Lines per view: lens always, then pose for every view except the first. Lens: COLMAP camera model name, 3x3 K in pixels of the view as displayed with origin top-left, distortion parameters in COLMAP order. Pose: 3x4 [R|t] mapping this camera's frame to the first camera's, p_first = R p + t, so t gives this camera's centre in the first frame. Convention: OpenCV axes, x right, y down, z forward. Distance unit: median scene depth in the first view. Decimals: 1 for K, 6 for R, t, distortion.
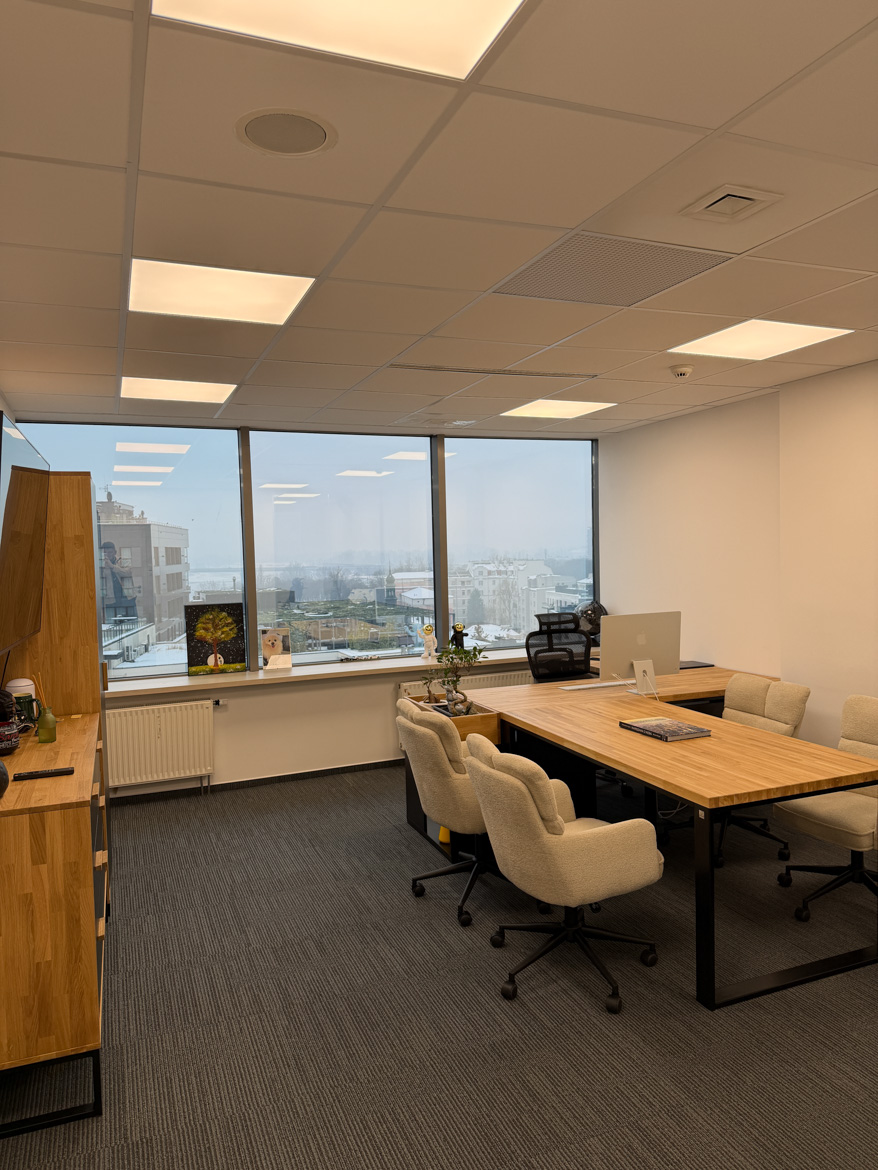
lens RADIAL K [[816.3, 0, 443.2], [0, 816.3, 593.8], [0, 0, 1]] dist [0.086317, -0.107815]
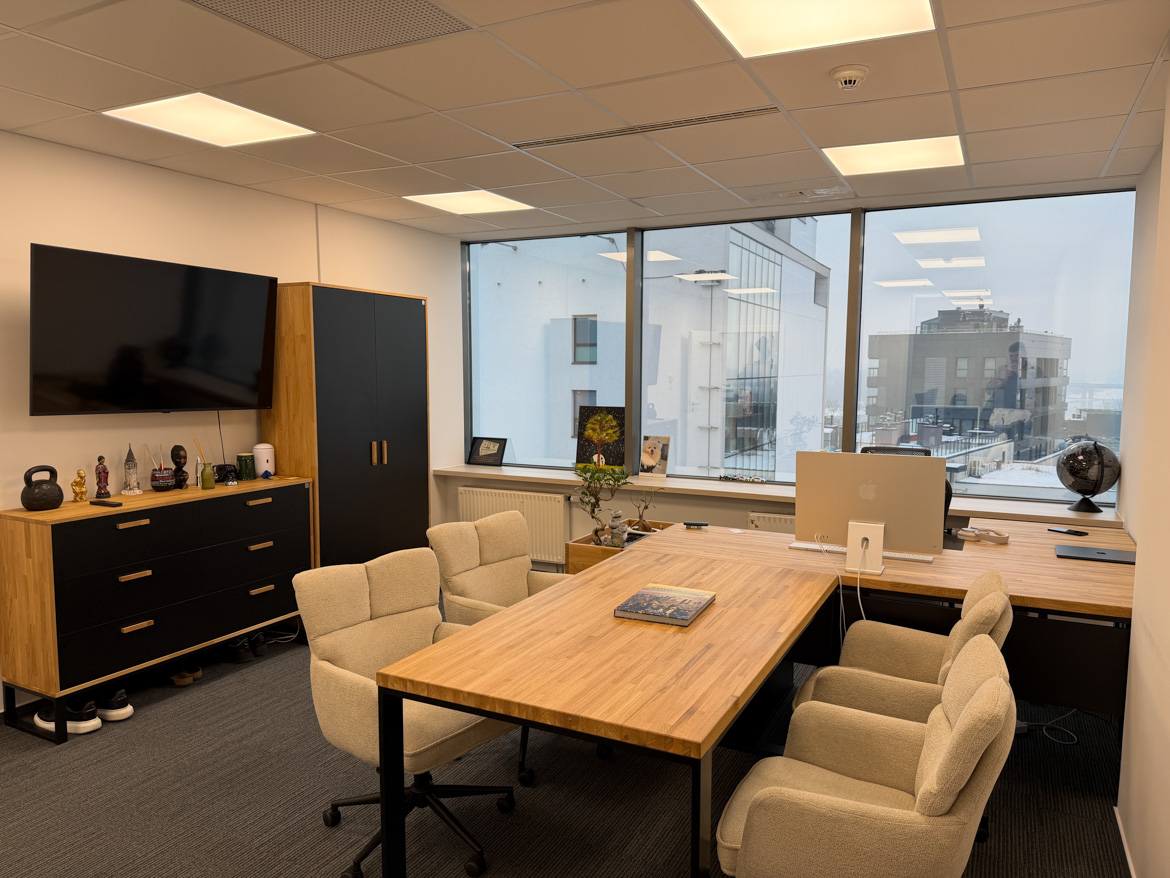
lens RADIAL K [[816.3, 0, 584.0], [0, 816.3, 445.6], [0, 0, 1]] dist [0.086317, -0.107815]
pose [[0.652373, 0.099554, -0.751331, 0.576444], [-0.061652, 0.995021, 0.078312, -0.020491], [0.755386, -0.004767, 0.655262, 0.366559]]
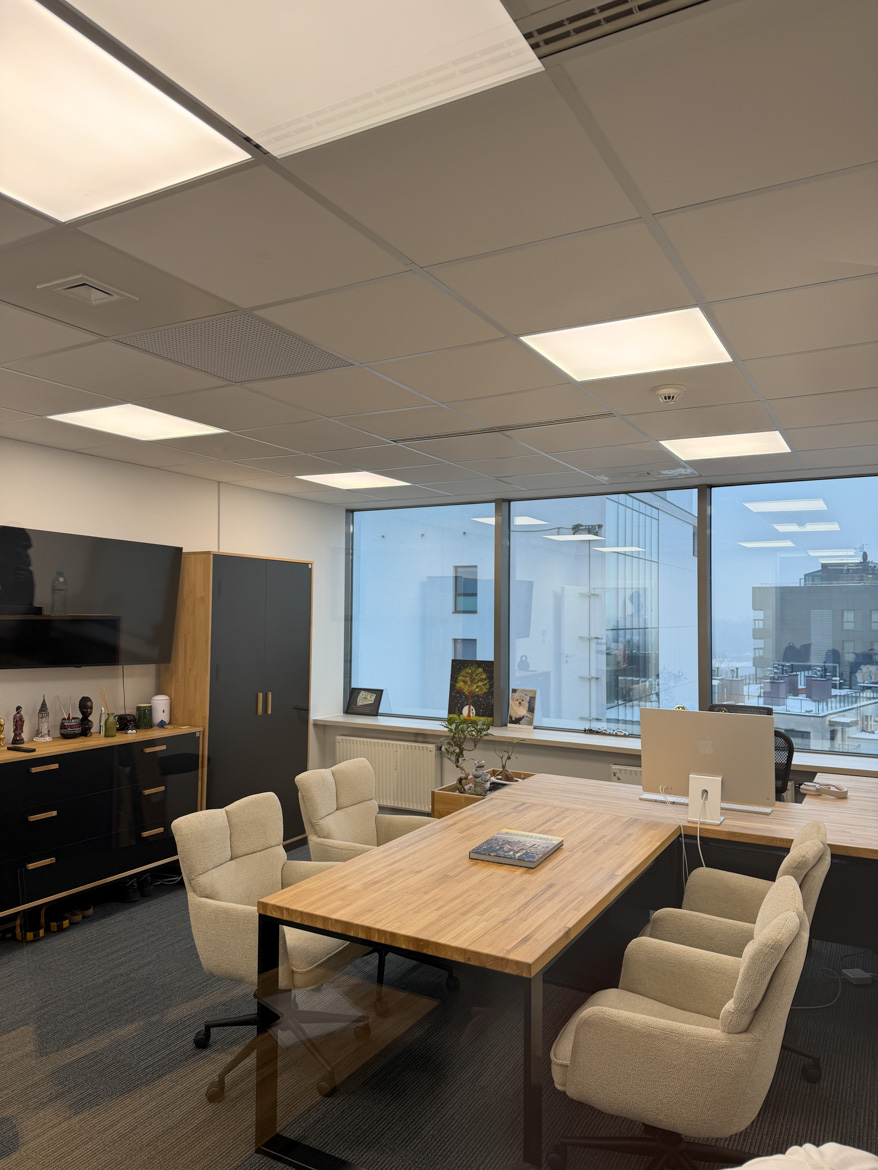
lens RADIAL K [[816.3, 0, 436.2], [0, 816.3, 586.0], [0, 0, 1]] dist [0.086317, -0.107815]
pose [[0.623490, 0.004317, -0.781819, 0.650942], [-0.068763, 0.996412, -0.049335, -0.034647], [0.778802, 0.084520, 0.621550, 0.323677]]
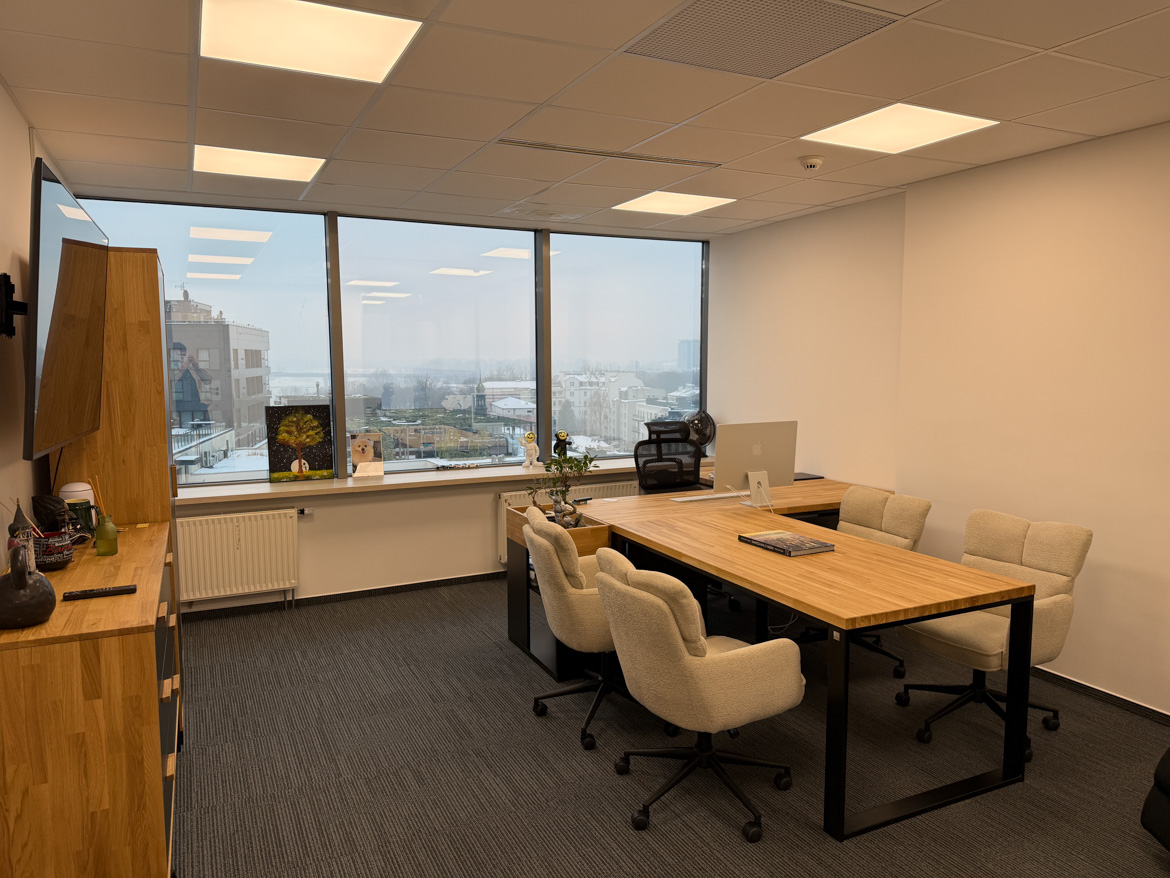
lens RADIAL K [[816.3, 0, 590.1], [0, 816.3, 445.9], [0, 0, 1]] dist [0.086317, -0.107815]
pose [[0.997440, 0.014132, 0.070097, -0.018862], [-0.017664, 0.998592, 0.050027, 0.006603], [-0.069291, -0.051138, 0.996285, 0.060154]]
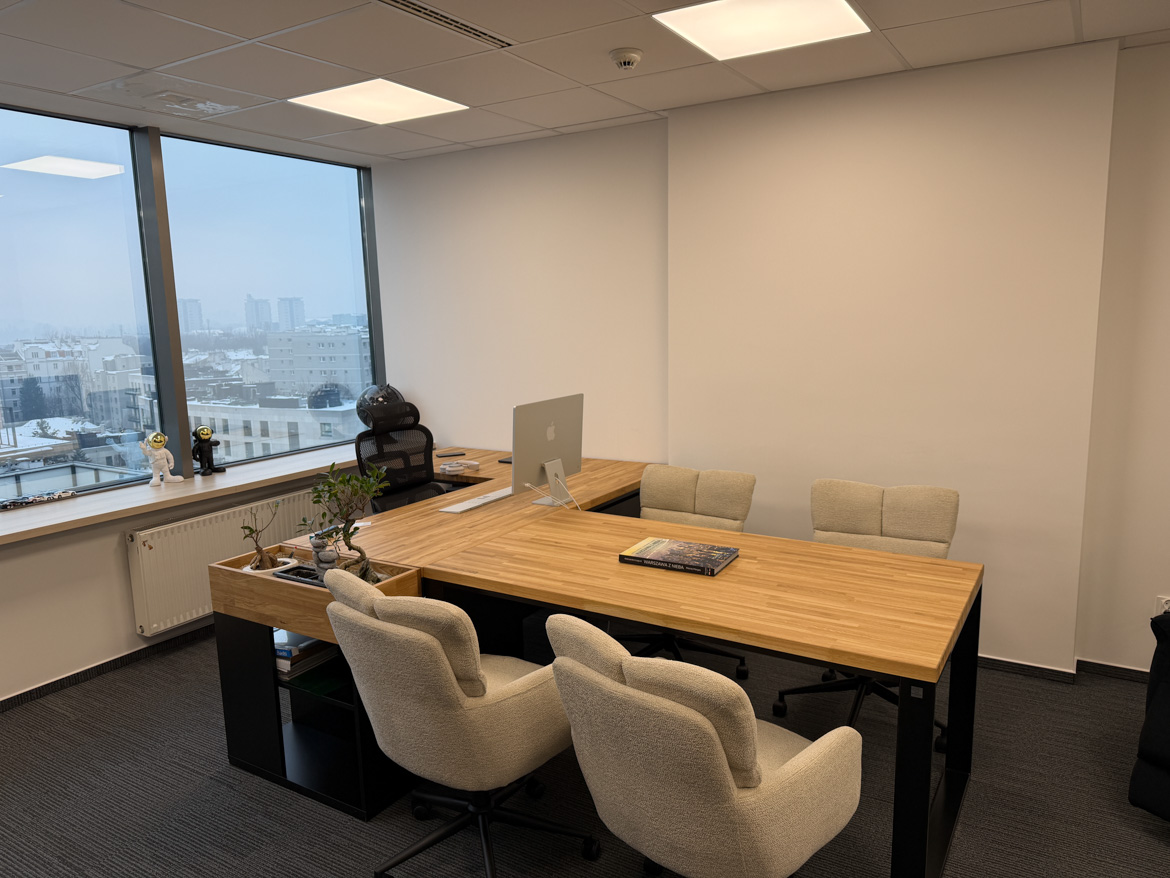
lens RADIAL K [[816.3, 0, 579.6], [0, 816.3, 448.1], [0, 0, 1]] dist [0.086317, -0.107815]
pose [[0.808182, -0.092348, 0.581648, -0.168253], [0.037375, 0.993681, 0.105835, -0.009080], [-0.587746, -0.063795, 0.806526, 0.363709]]
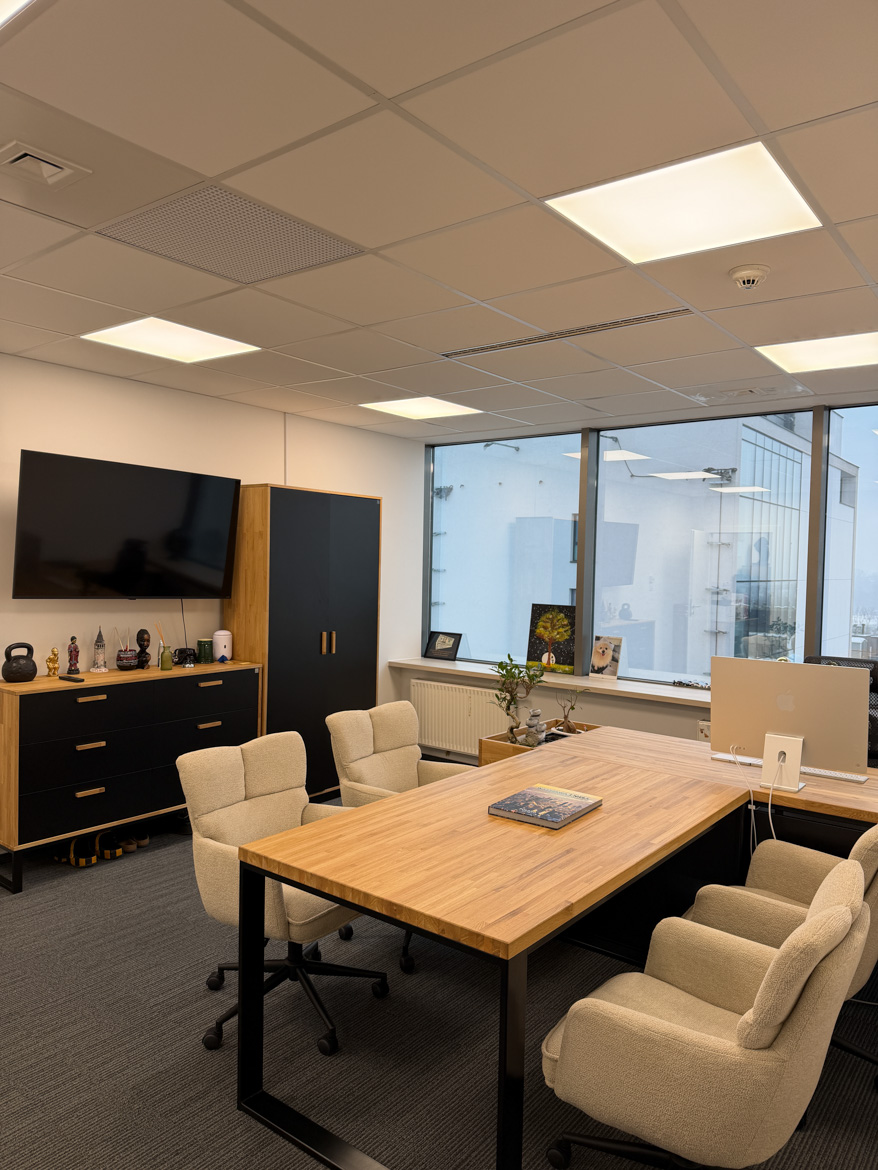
lens RADIAL K [[816.3, 0, 434.9], [0, 816.3, 590.8], [0, 0, 1]] dist [0.086317, -0.107815]
pose [[0.495867, 0.065811, -0.865901, 0.635054], [-0.082536, 0.996182, 0.028448, -0.025646], [0.864468, 0.057362, 0.499405, 0.425679]]
